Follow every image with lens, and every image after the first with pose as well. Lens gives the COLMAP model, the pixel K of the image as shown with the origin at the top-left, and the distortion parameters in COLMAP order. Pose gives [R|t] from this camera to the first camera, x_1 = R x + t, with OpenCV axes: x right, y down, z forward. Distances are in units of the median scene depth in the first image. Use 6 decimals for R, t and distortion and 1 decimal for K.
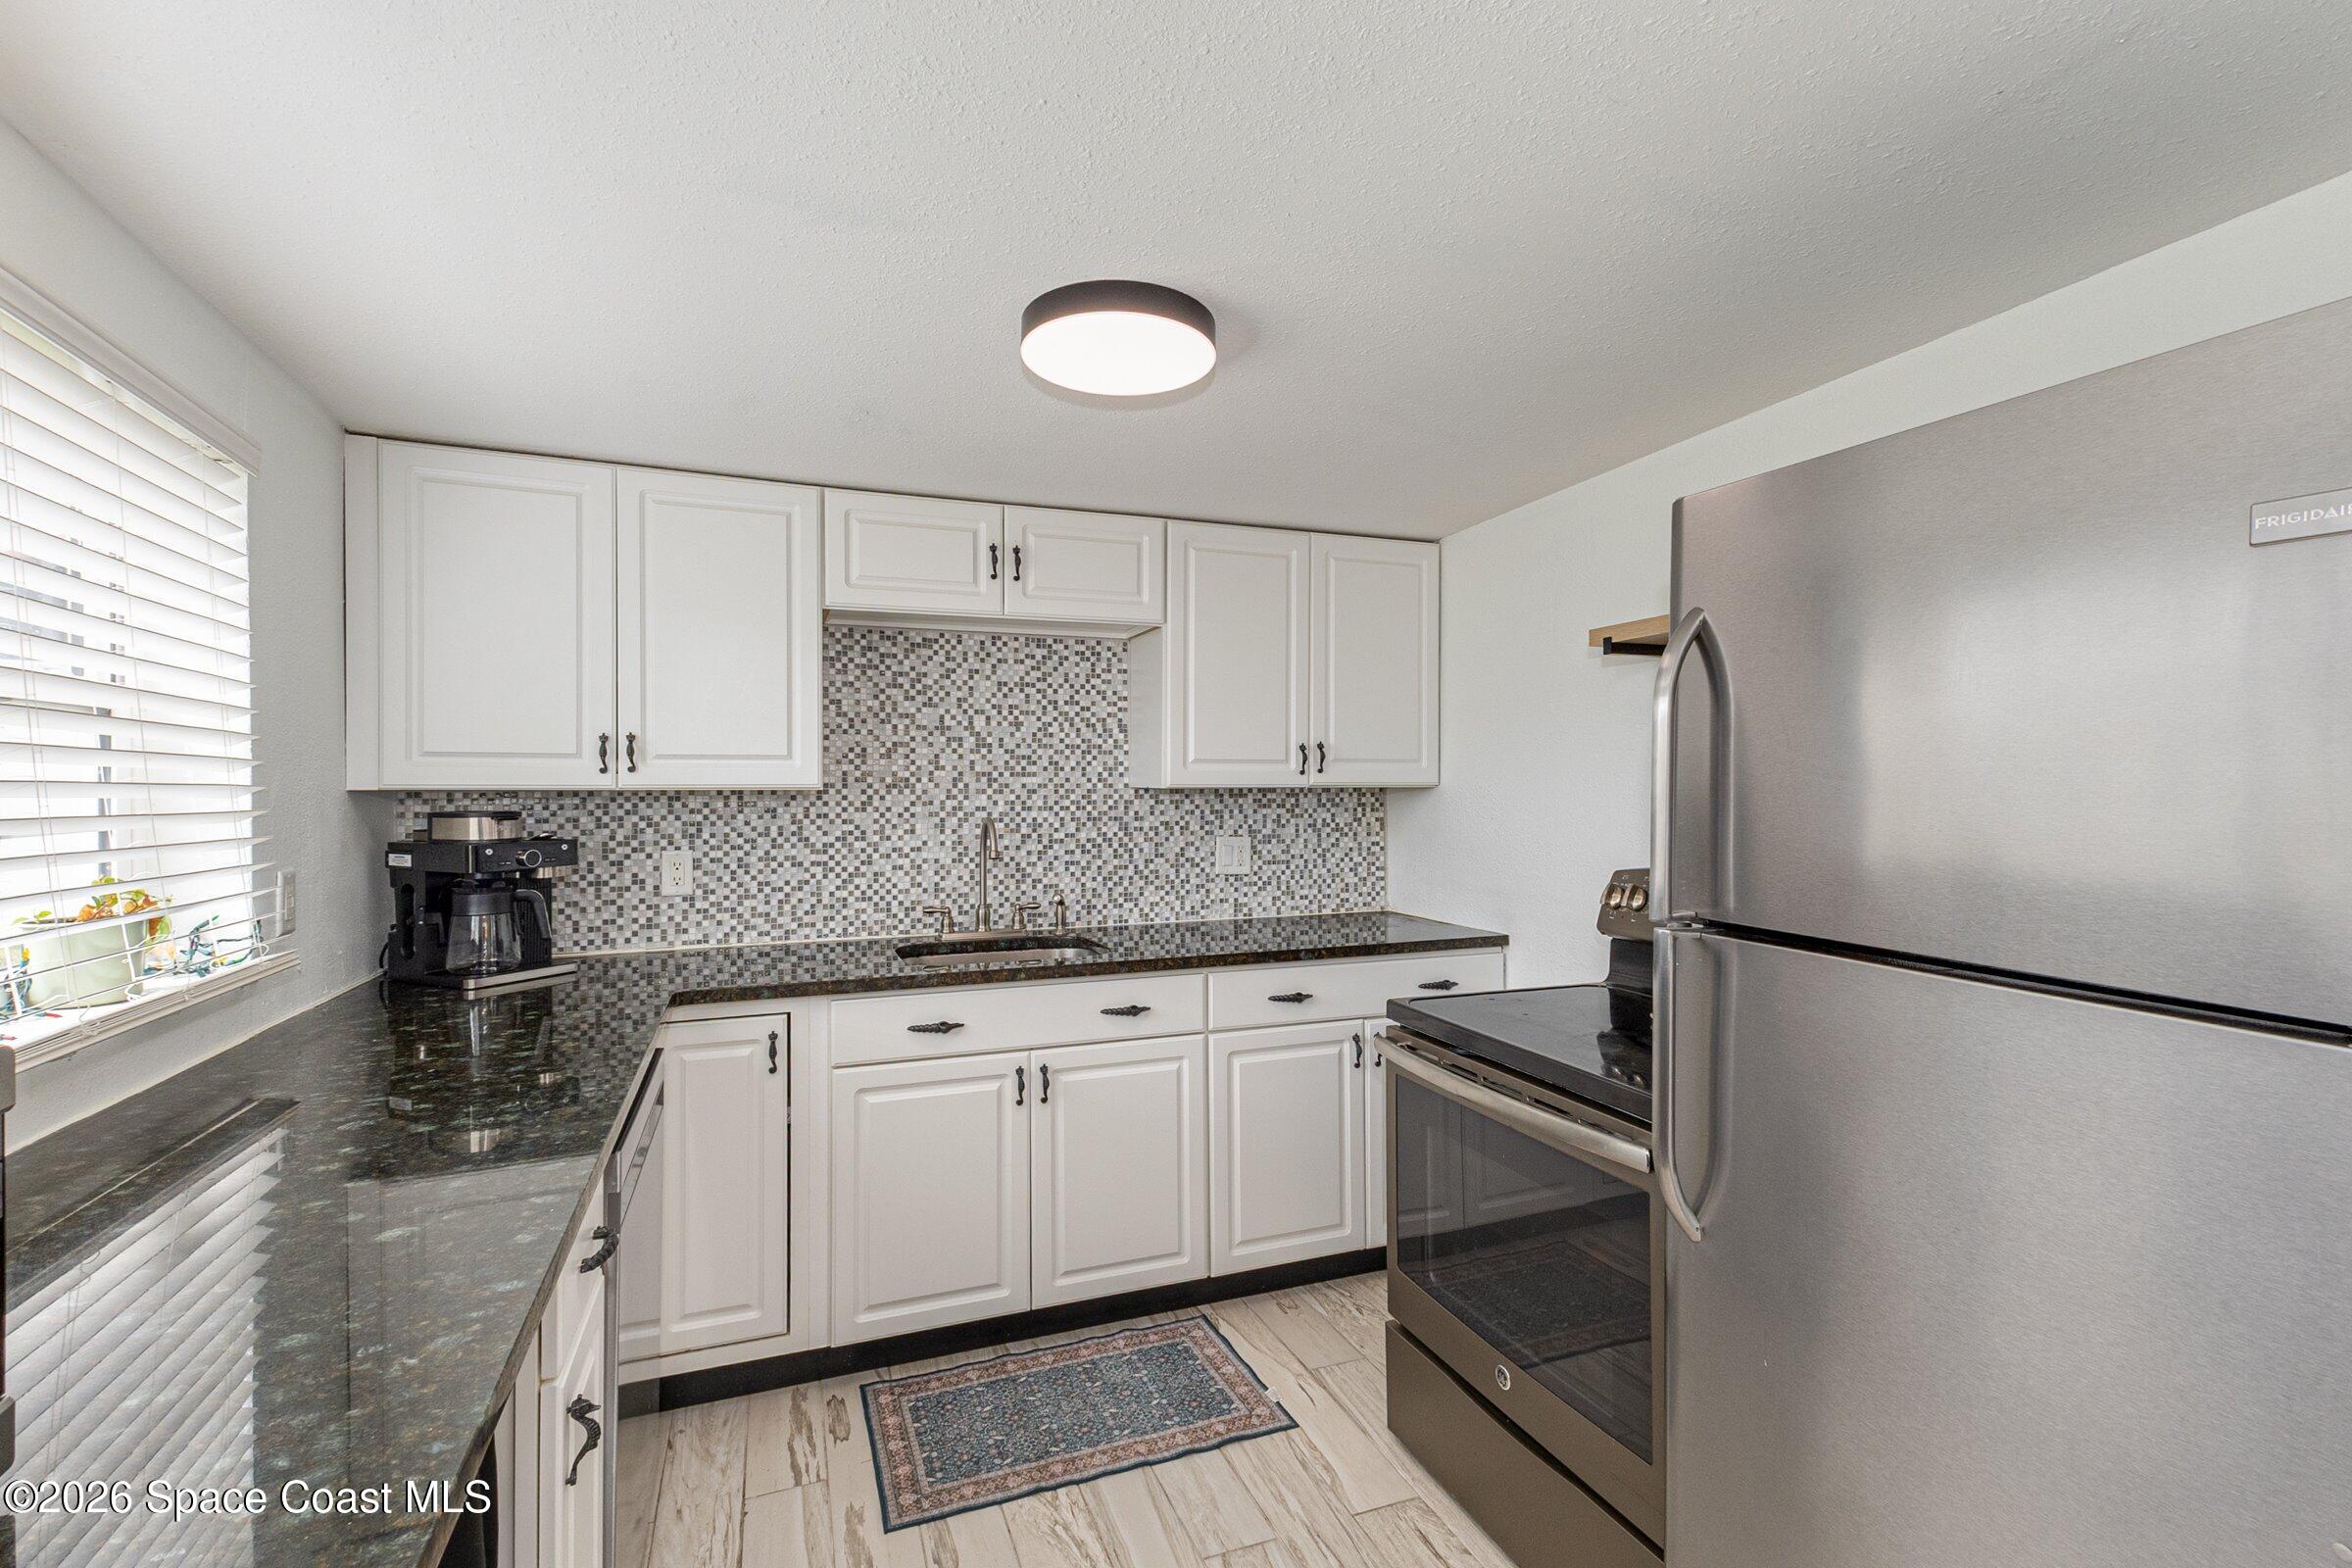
lens RADIAL K [[1064.6, 0, 1183.0], [0, 1064.6, 782.8], [0, 0, 1]] dist [0.014632, -0.000328]
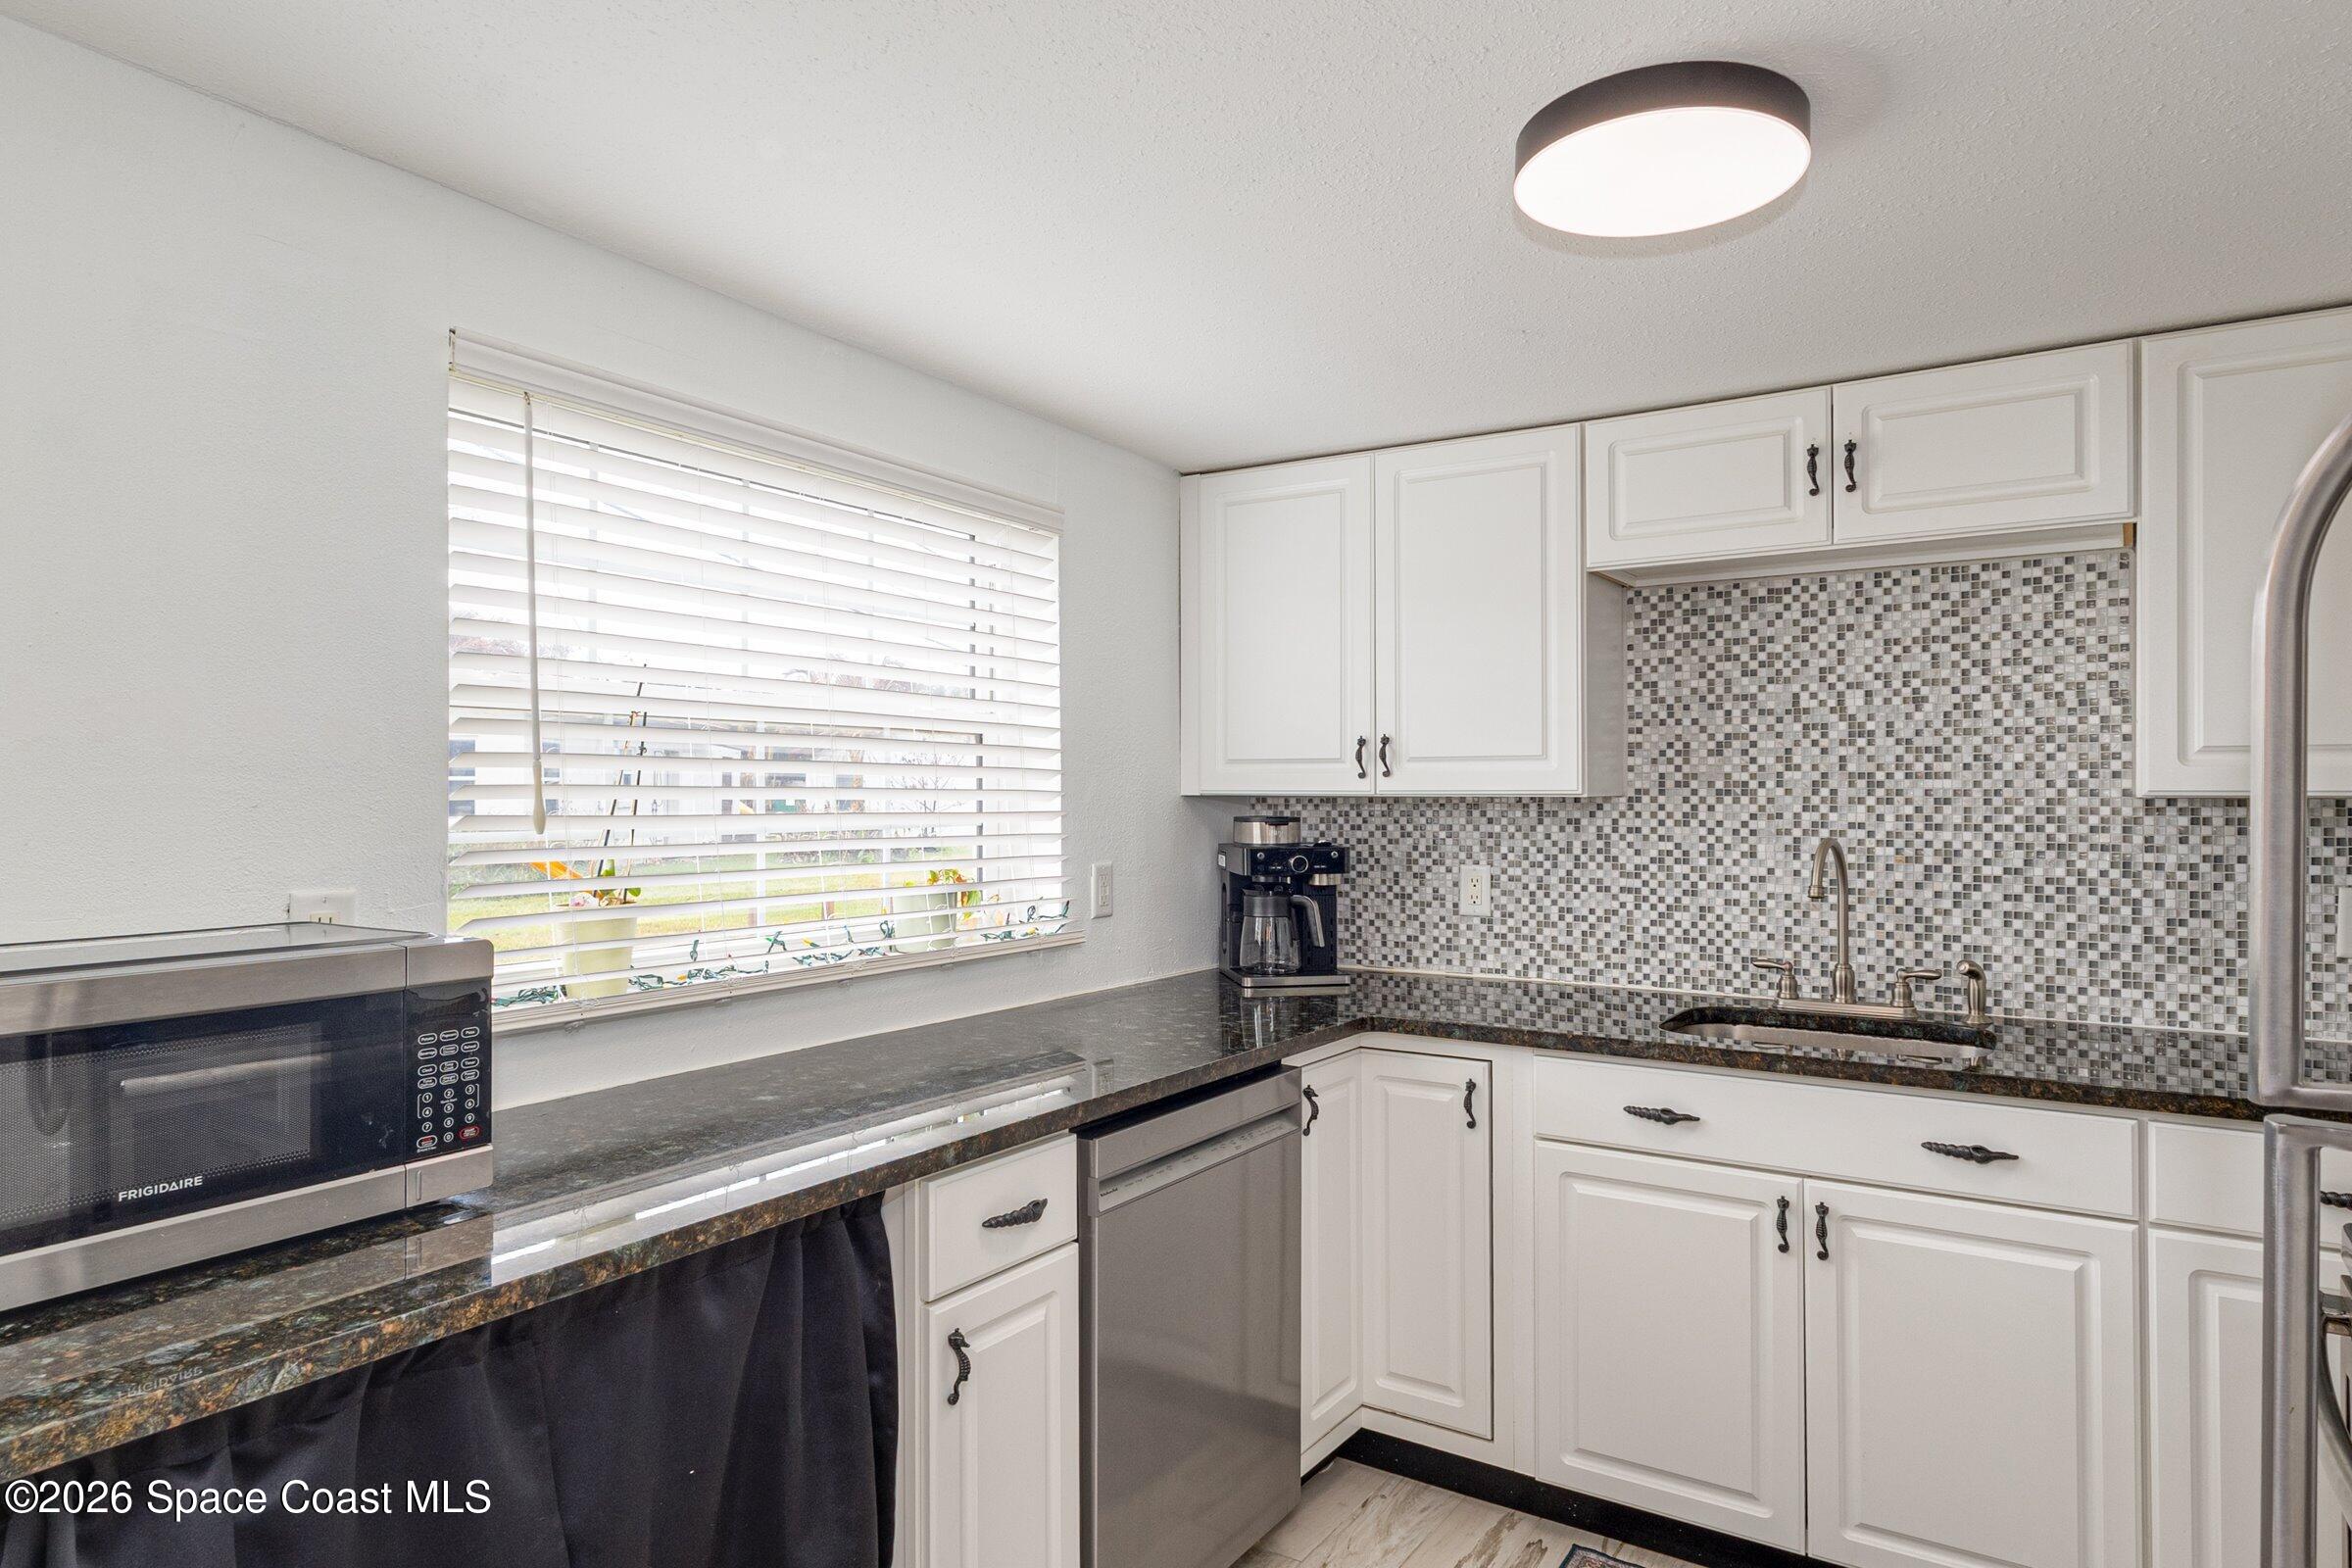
lens RADIAL K [[1365.7, 0, 1176.0], [0, 1365.7, 784.0], [0, 0, 1]] dist [0.007225, -0.000520]
pose [[0.583686, -0.002918, -0.811974, 0.282757], [0.000852, 0.999995, -0.002982, -0.000433], [0.811979, 0.001049, 0.583686, 0.130241]]
